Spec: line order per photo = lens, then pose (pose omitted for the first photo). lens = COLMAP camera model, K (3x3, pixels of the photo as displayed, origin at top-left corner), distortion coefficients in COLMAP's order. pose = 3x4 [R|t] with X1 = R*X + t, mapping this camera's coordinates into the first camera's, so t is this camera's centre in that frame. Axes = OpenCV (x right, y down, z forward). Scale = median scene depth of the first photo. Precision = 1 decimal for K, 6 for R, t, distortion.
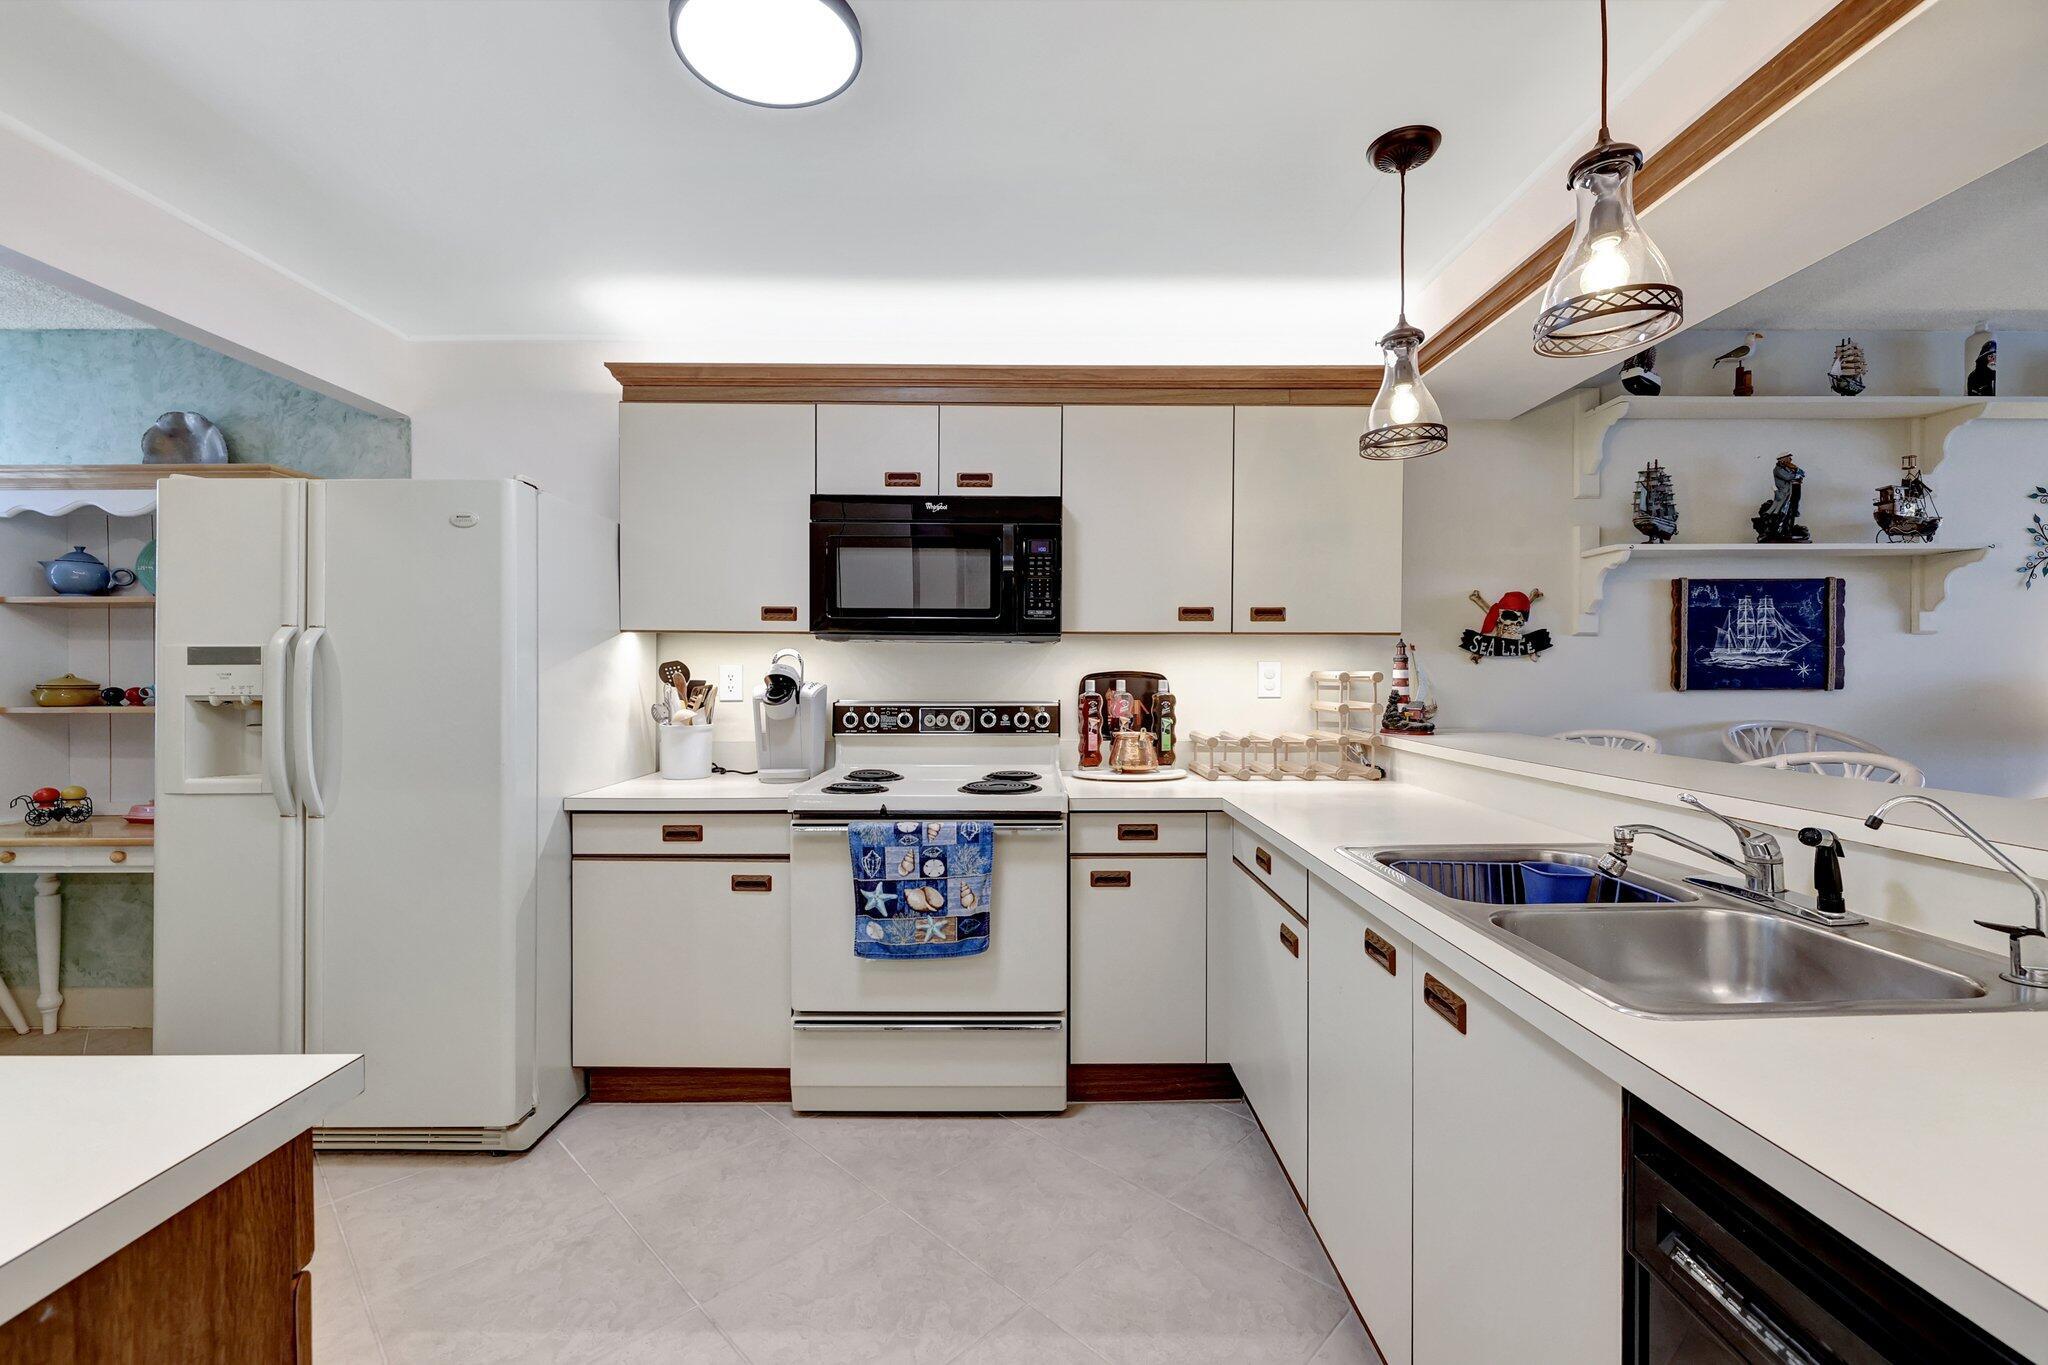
lens RADIAL K [[854.2, 0, 1023.9], [0, 854.2, 682.6], [0, 0, 1]] dist [-0.004075, 0.001777]
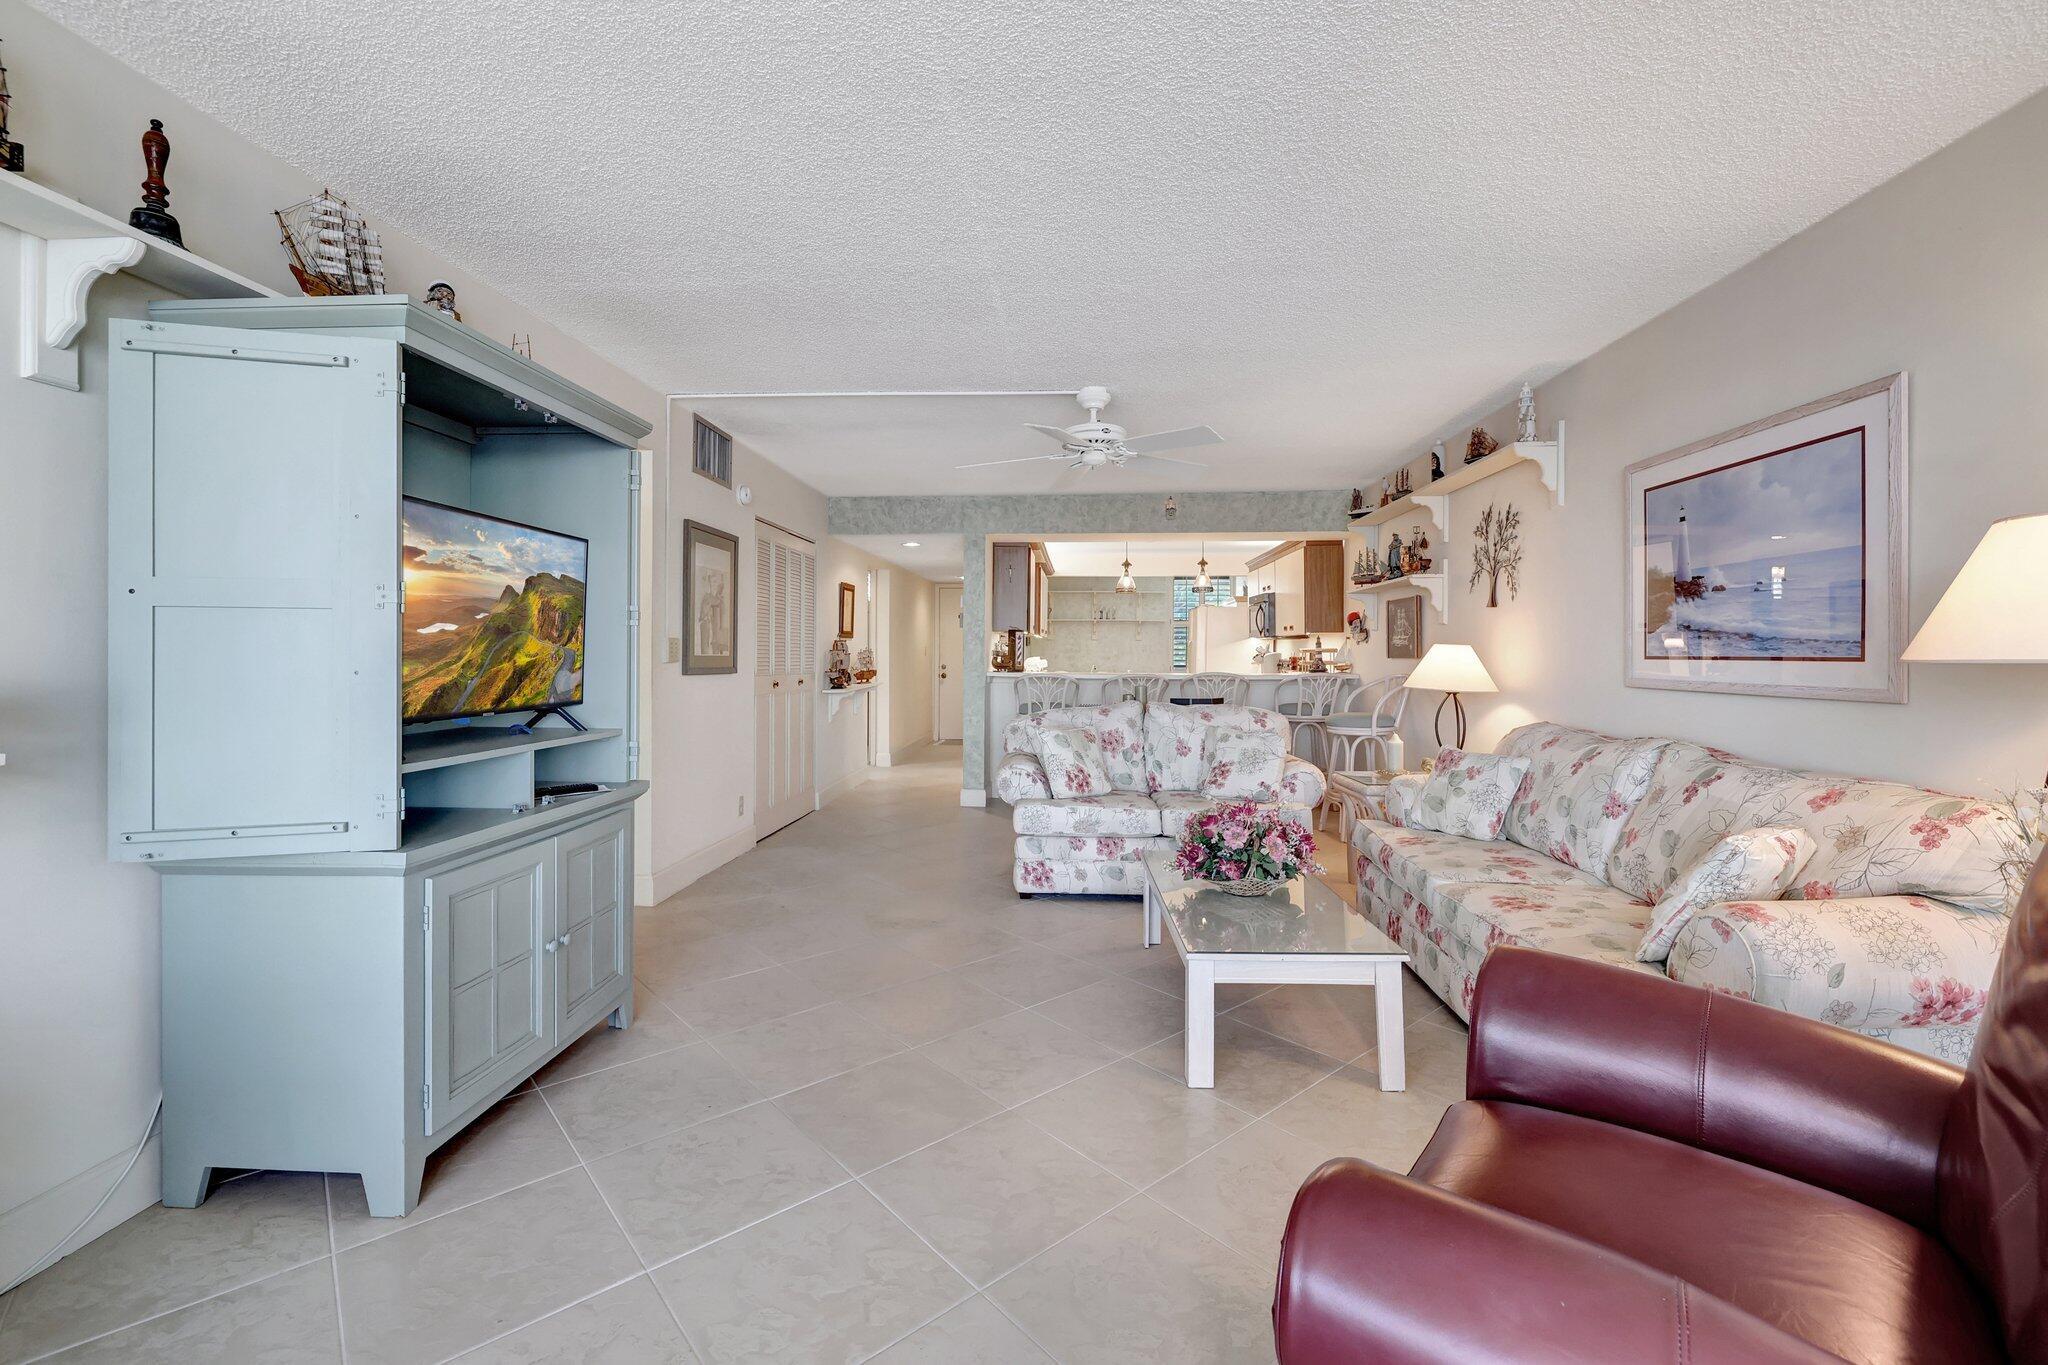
lens RADIAL K [[854.2, 0, 1029.4], [0, 854.2, 657.2], [0, 0, 1]] dist [-0.004075, 0.001777]
pose [[-0.068897, 0.006118, -0.997605, 2.871958], [-0.014346, 0.999872, 0.007123, 0.006356], [0.997521, 0.014802, -0.068800, 0.315393]]
